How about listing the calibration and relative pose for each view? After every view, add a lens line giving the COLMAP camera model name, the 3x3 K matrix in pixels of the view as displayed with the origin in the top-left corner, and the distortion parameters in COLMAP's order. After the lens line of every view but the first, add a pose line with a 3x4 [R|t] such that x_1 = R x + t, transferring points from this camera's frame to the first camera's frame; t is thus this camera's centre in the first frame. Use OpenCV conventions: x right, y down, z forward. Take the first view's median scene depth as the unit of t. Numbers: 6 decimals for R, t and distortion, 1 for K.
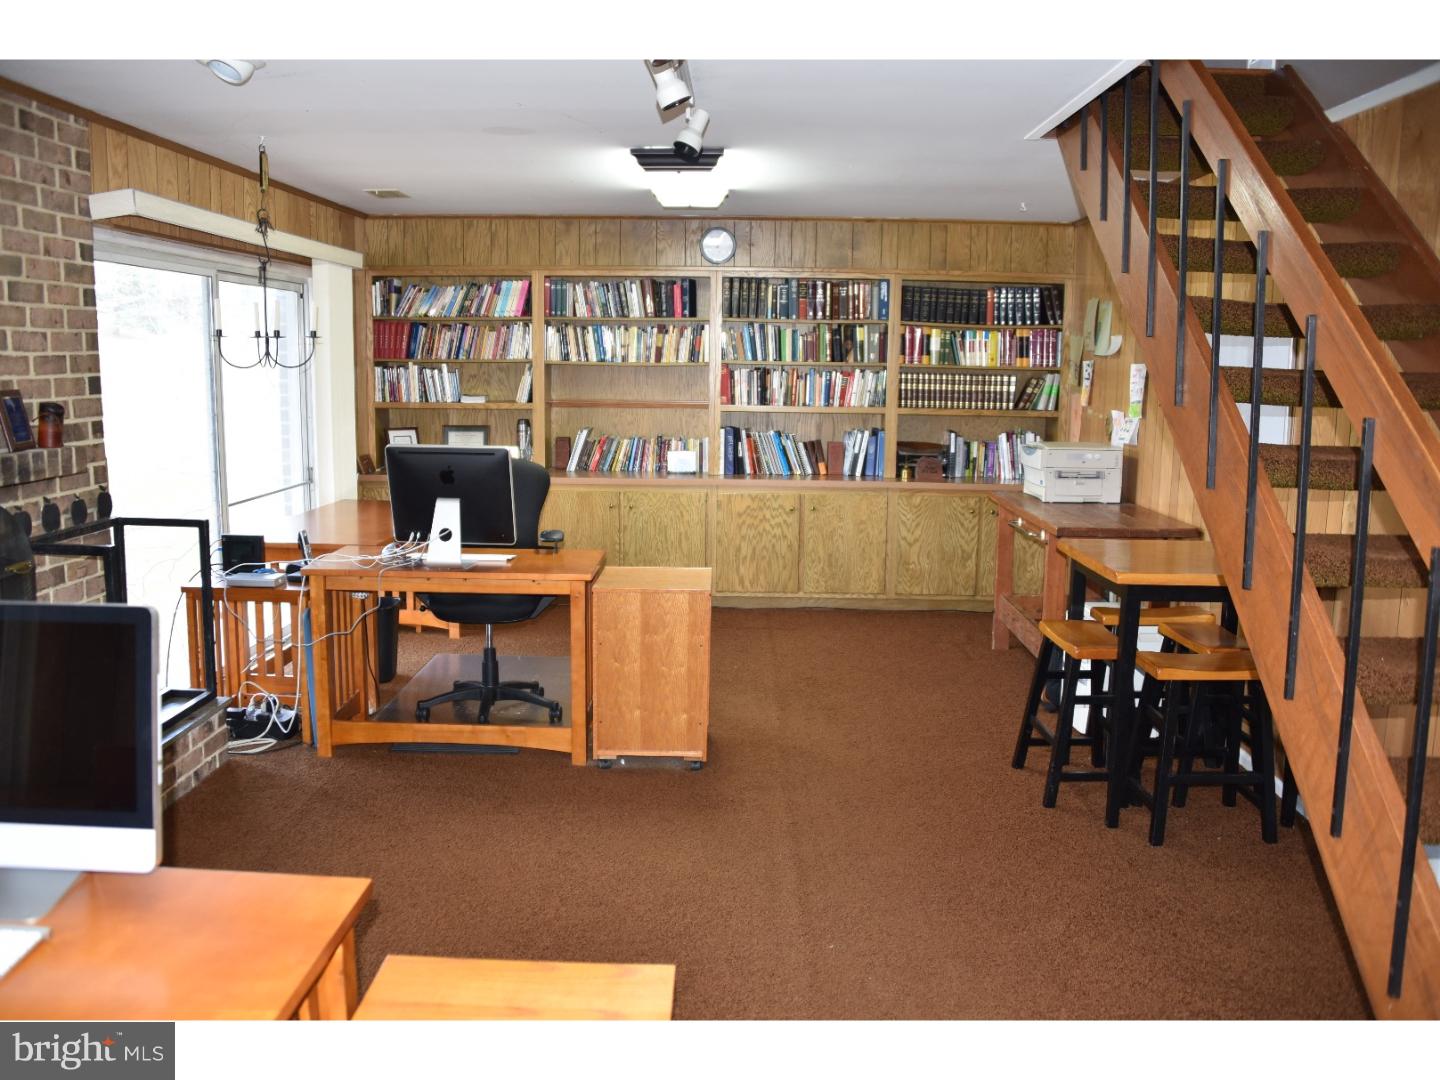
lens RADIAL K [[1144.0, 0, 720.4], [0, 1144.0, 536.9], [0, 0, 1]] dist [-0.116650, 0.008179]
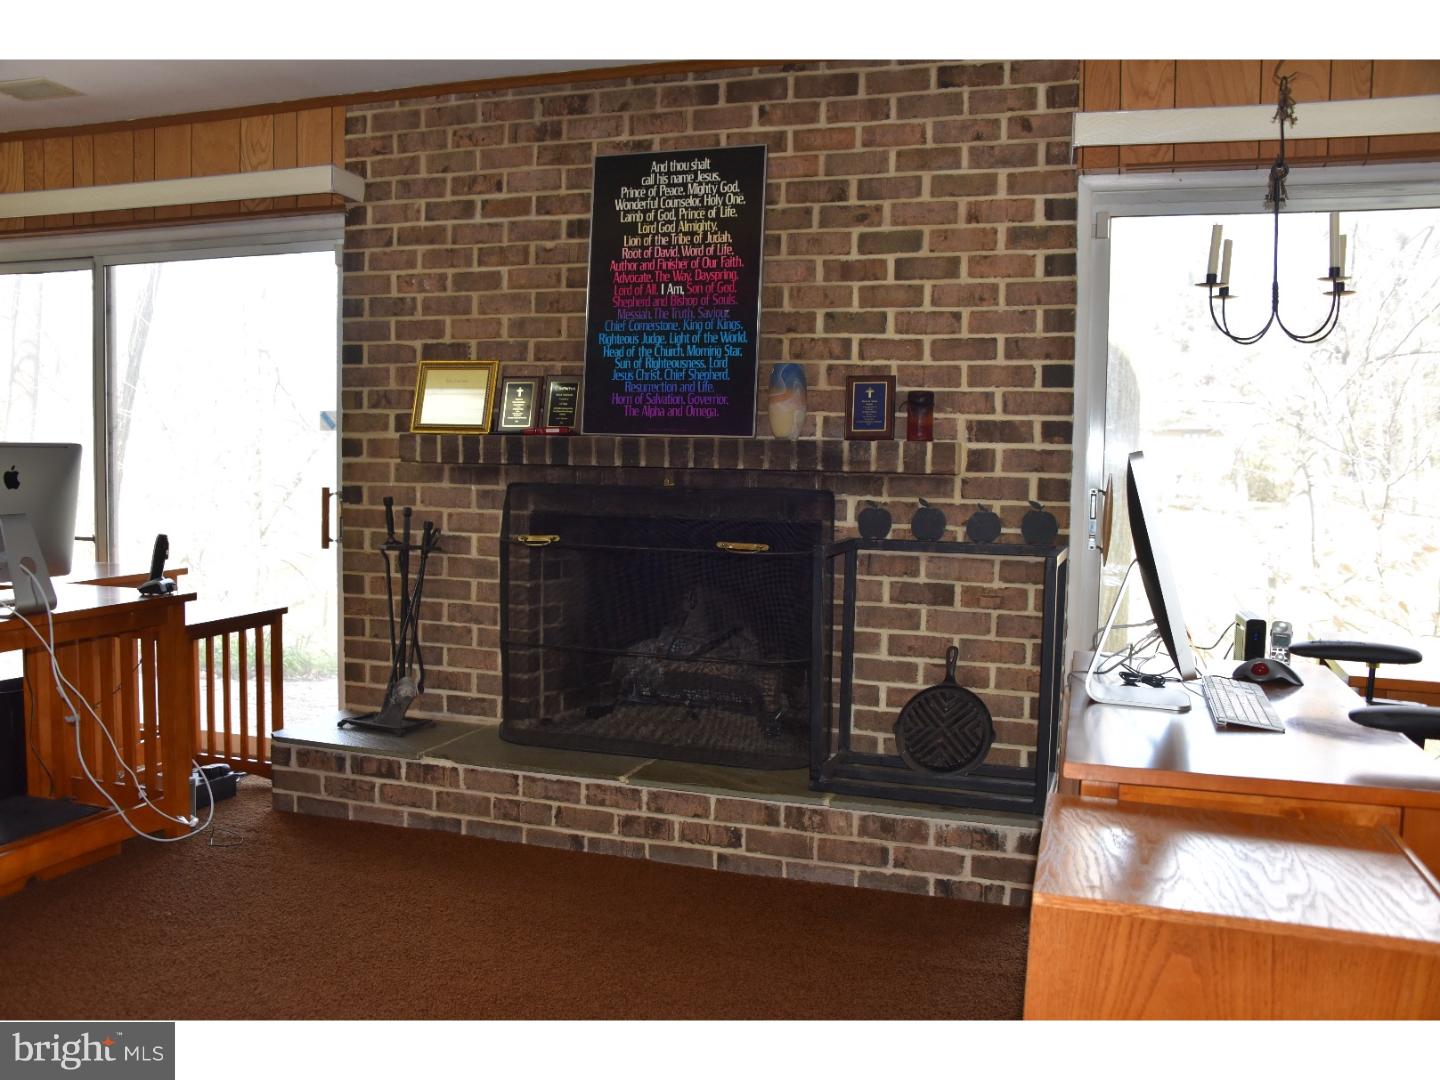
lens RADIAL K [[1243.0, 0, 720.6], [0, 1243.0, 535.5], [0, 0, 1]] dist [-0.048521, 0.016485]
pose [[-0.322656, 0.059649, -0.944635, 0.383009], [-0.163882, 0.979419, 0.117822, -0.097348], [0.932221, 0.192825, -0.306240, 1.148980]]
